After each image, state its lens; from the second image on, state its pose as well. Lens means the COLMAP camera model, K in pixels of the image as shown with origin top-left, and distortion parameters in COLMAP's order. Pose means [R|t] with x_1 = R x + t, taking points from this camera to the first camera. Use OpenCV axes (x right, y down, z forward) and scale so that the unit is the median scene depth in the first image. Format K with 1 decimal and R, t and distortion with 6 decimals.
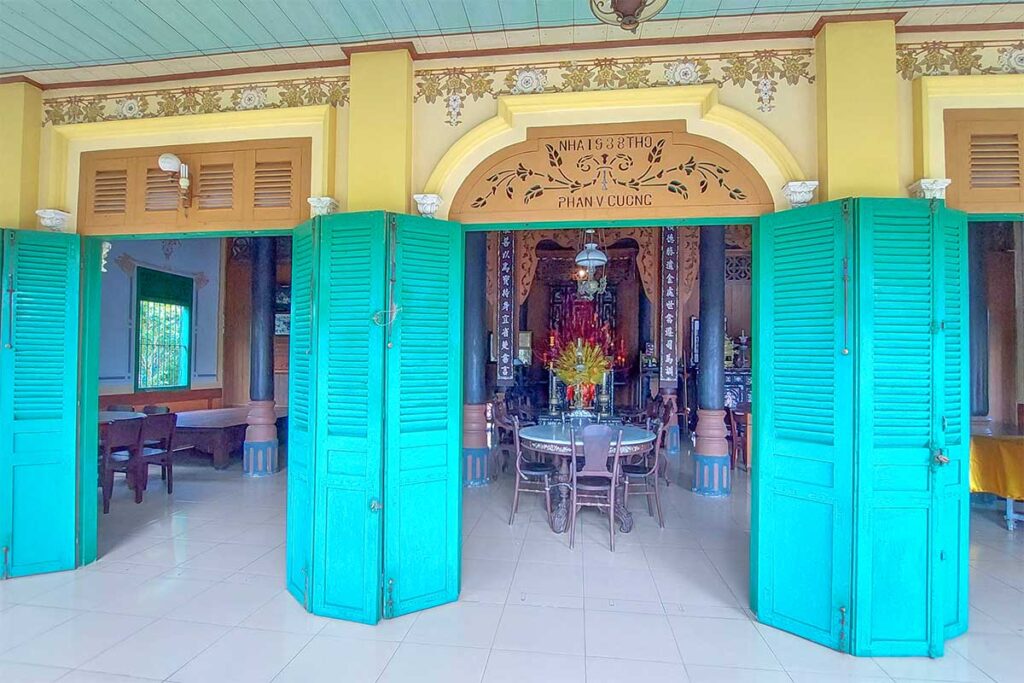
lens RADIAL K [[501.8, 0, 520.1], [0, 501.8, 367.3], [0, 0, 1]] dist [-0.024760, -0.000905]
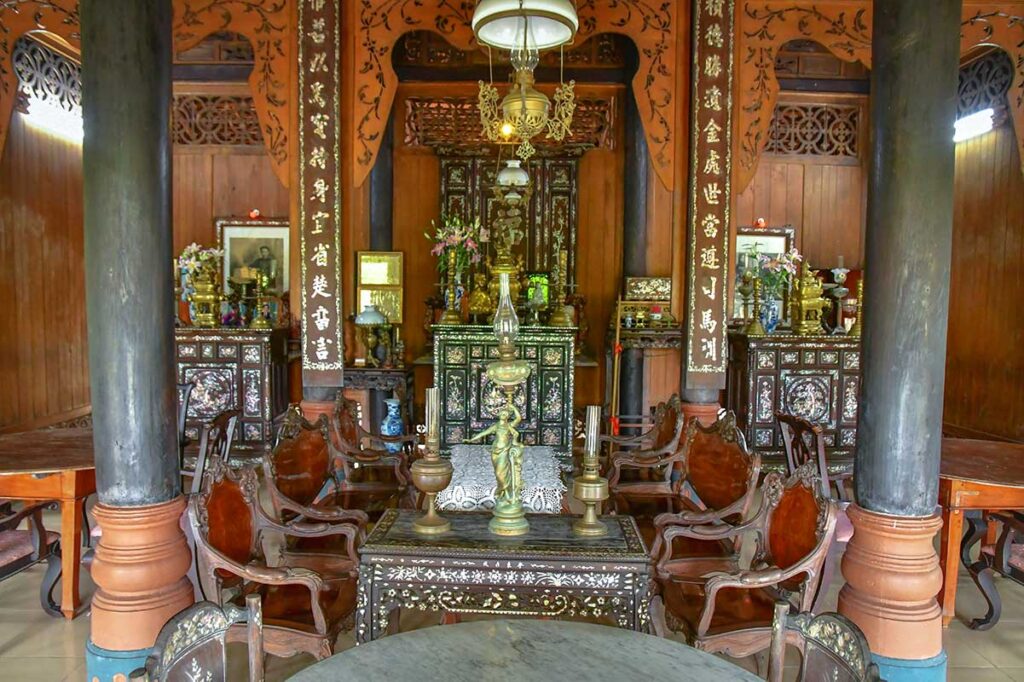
lens RADIAL K [[693.7, 0, 516.0], [0, 693.7, 341.9], [0, 0, 1]] dist [-0.042959, 0.000841]
pose [[0.991633, -0.007219, 0.128891, 0.057810], [0.000200, 0.998520, 0.054387, -0.030629], [-0.129093, -0.053906, 0.990166, 0.426322]]
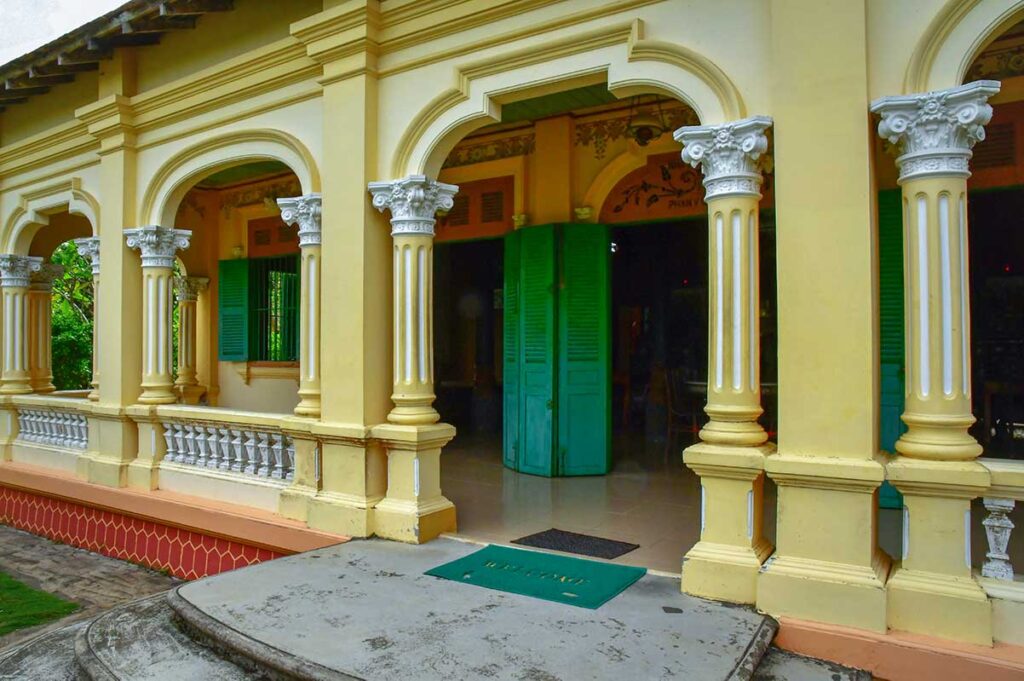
lens RADIAL K [[693.7, 0, 511.4], [0, 693.7, 339.8], [0, 0, 1]] dist [-0.042959, 0.000841]
pose [[0.910777, -0.017272, -0.412538, 0.467741], [0.012024, 0.999810, -0.015314, 0.087182], [0.412724, 0.008987, 0.910812, -0.993266]]
